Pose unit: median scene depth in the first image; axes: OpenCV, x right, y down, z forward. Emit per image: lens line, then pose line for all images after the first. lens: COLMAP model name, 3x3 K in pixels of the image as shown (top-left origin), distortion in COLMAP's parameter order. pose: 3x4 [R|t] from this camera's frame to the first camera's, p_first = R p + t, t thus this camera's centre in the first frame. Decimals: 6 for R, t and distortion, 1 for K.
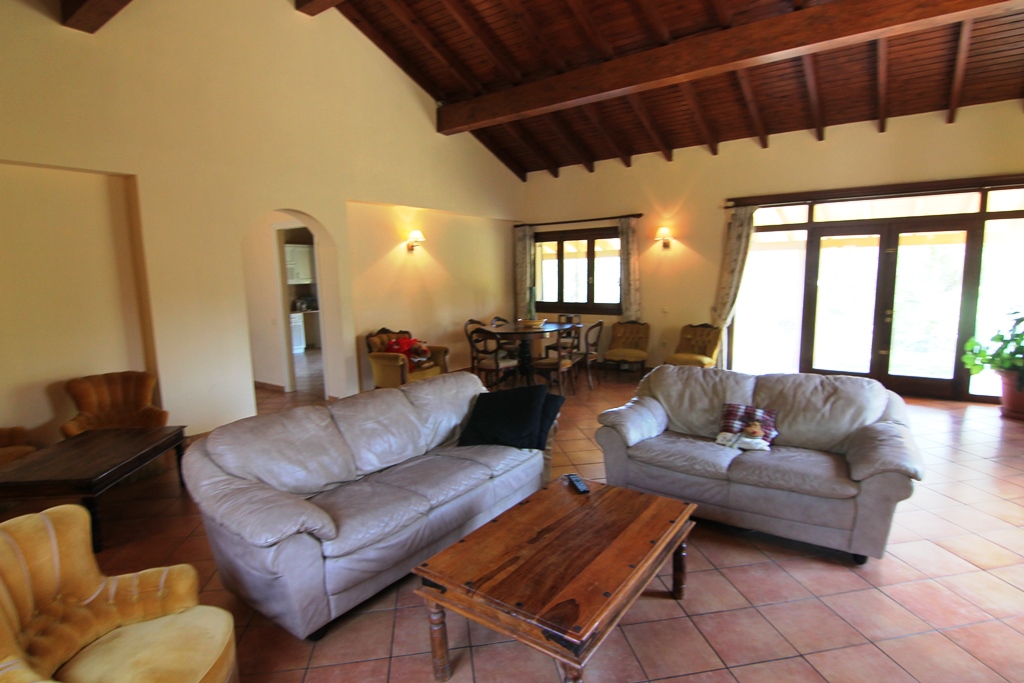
lens RADIAL K [[526.2, 0, 522.0], [0, 526.2, 346.5], [0, 0, 1]] dist [-0.013144, -0.006732]
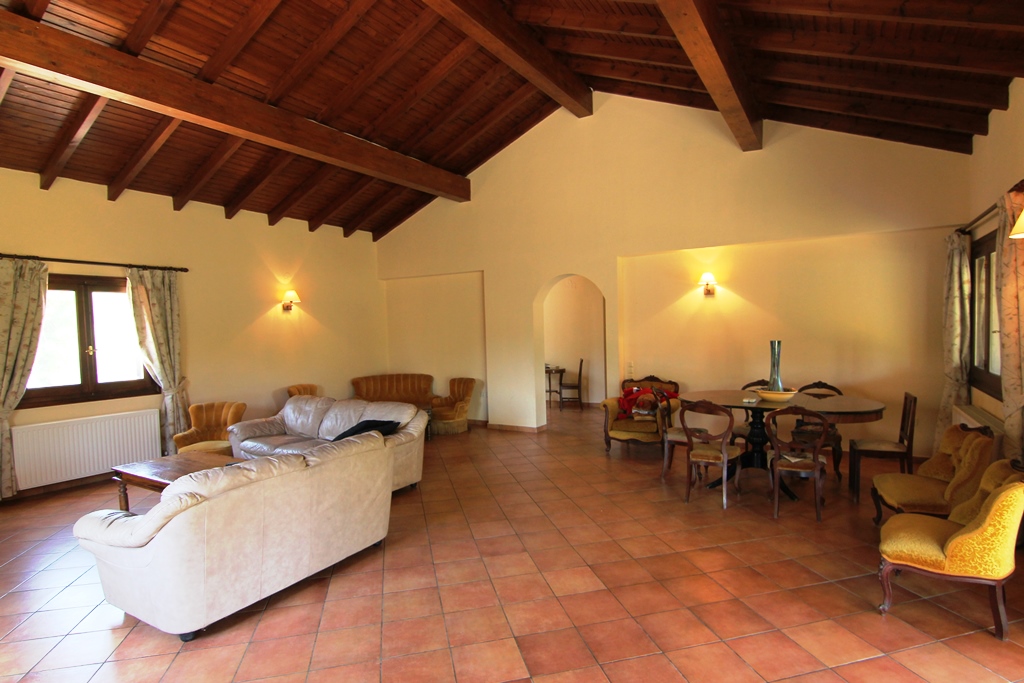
lens RADIAL K [[526.2, 0, 527.2], [0, 526.2, 345.8], [0, 0, 1]] dist [-0.013144, -0.006732]
pose [[0.081350, 0.054253, -0.995208, 0.667786], [-0.107266, 0.993194, 0.045375, -0.104481], [0.990897, 0.103061, 0.086616, 0.629898]]
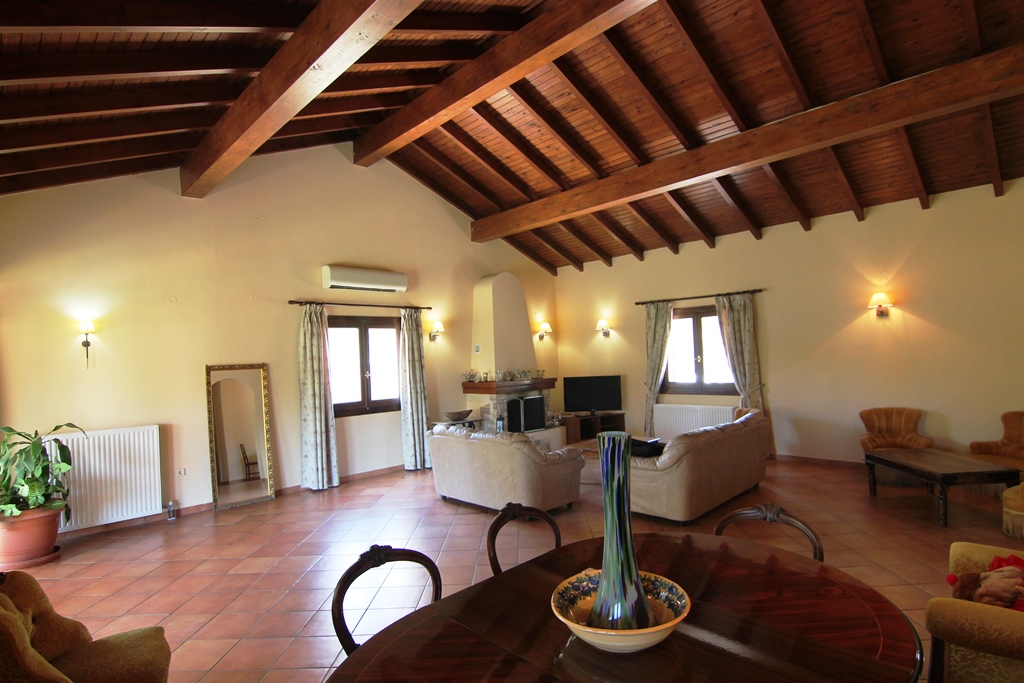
lens RADIAL K [[526.2, 0, 520.7], [0, 526.2, 346.9], [0, 0, 1]] dist [-0.013144, -0.006732]
pose [[-0.983305, 0.060367, 0.171659, 0.023288], [0.080703, 0.990189, 0.114069, -0.175276], [-0.163089, 0.126018, -0.978530, 1.200394]]
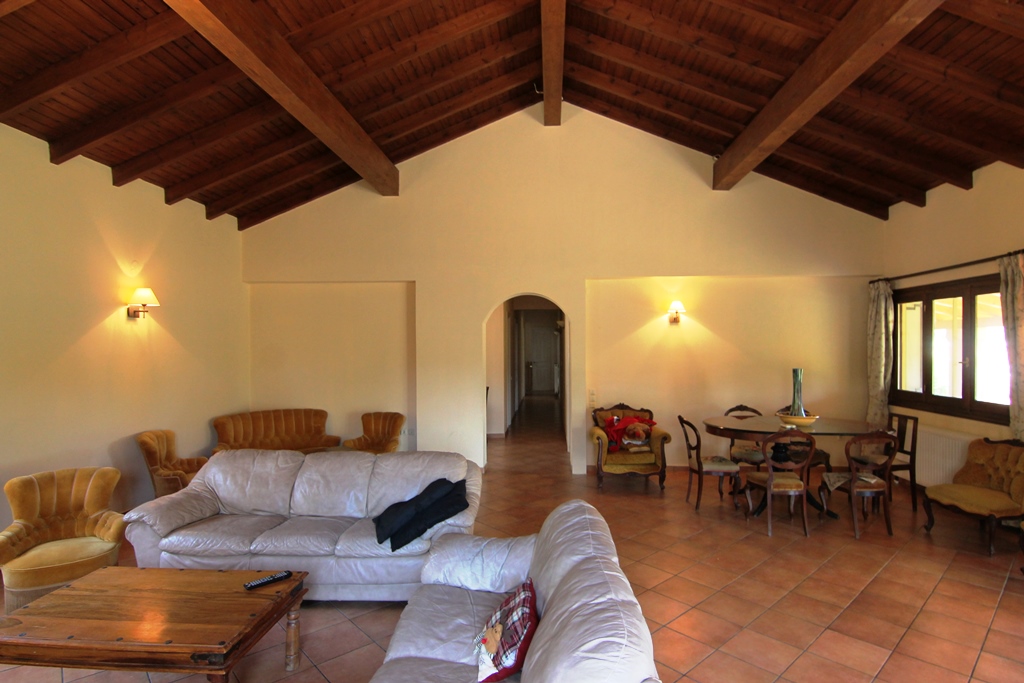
lens RADIAL K [[526.2, 0, 528.7], [0, 526.2, 346.0], [0, 0, 1]] dist [-0.013144, -0.006732]
pose [[0.539321, 0.016071, -0.841947, 0.428180], [-0.117496, 0.991474, -0.056339, -0.061375], [0.833863, 0.129311, 0.536611, 0.304335]]
